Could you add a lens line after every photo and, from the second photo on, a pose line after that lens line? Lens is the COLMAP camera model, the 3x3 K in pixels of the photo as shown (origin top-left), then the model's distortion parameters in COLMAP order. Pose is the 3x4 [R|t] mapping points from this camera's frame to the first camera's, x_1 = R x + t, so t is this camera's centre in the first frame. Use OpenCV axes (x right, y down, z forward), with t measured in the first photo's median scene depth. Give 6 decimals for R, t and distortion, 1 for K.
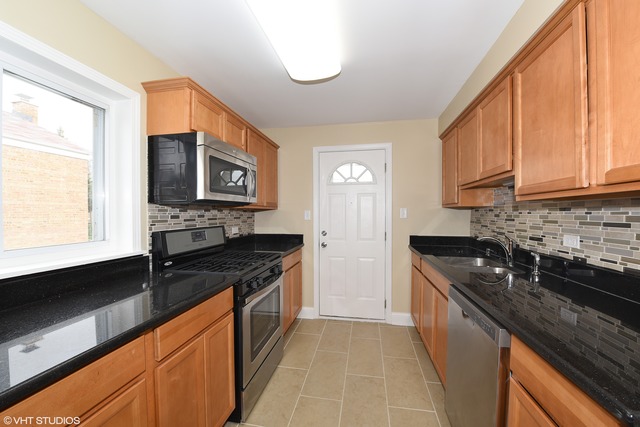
lens RADIAL K [[255.6, 0, 320.6], [0, 255.6, 214.1], [0, 0, 1]] dist [-0.020886, -0.000365]
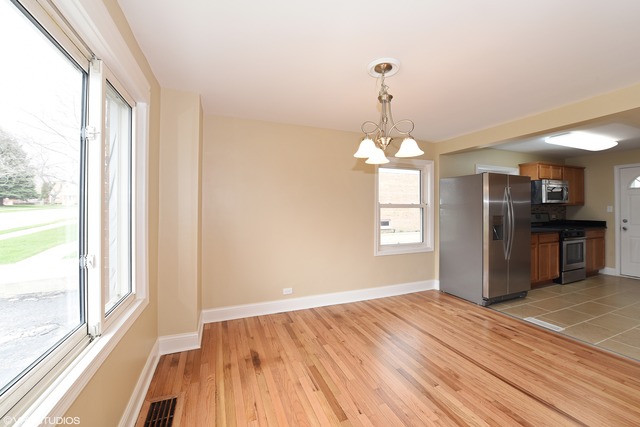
lens RADIAL K [[255.6, 0, 319.2], [0, 255.6, 209.1], [0, 0, 1]] dist [-0.020886, -0.000365]
pose [[0.530987, -0.002571, -0.847376, 0.302762], [-0.004532, 0.999972, -0.005874, 0.022246], [0.847368, 0.006959, 0.530961, -1.370987]]
